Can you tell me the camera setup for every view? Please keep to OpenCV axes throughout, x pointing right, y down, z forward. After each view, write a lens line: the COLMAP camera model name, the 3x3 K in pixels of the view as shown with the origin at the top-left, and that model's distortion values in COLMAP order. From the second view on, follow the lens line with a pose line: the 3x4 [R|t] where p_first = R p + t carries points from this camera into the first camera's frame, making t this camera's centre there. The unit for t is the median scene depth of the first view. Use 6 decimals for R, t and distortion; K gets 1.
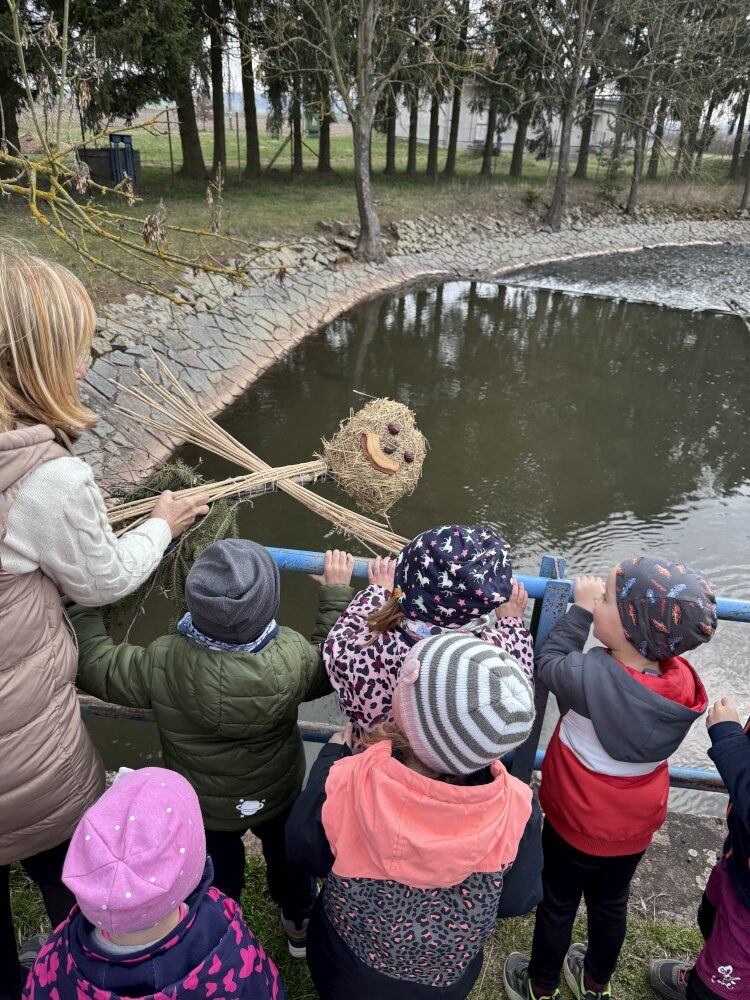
lens RADIAL K [[777.1, 0, 384.4], [0, 777.1, 500.5], [0, 0, 1]] dist [0.122855, -0.074817]
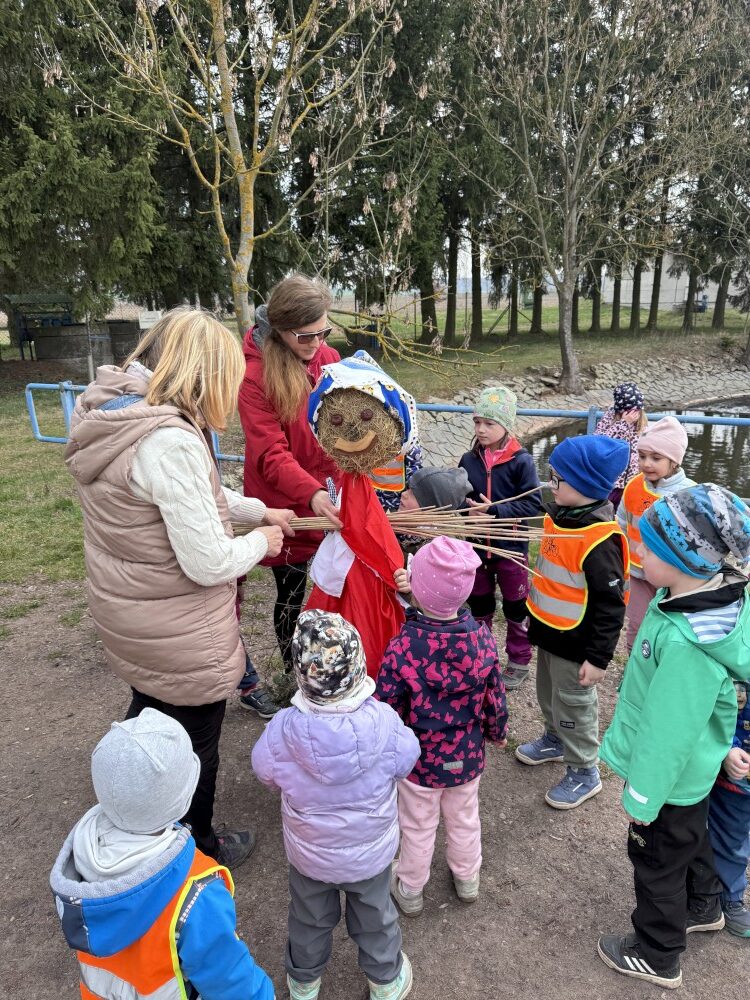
lens RADIAL K [[777.1, 0, 384.4], [0, 777.1, 500.5], [0, 0, 1]] dist [0.122855, -0.074817]
pose [[0.965417, 0.009356, -0.260544, 0.017209], [-0.059453, 0.980926, -0.185068, 0.077893], [0.253843, 0.194158, 0.947558, -0.151073]]
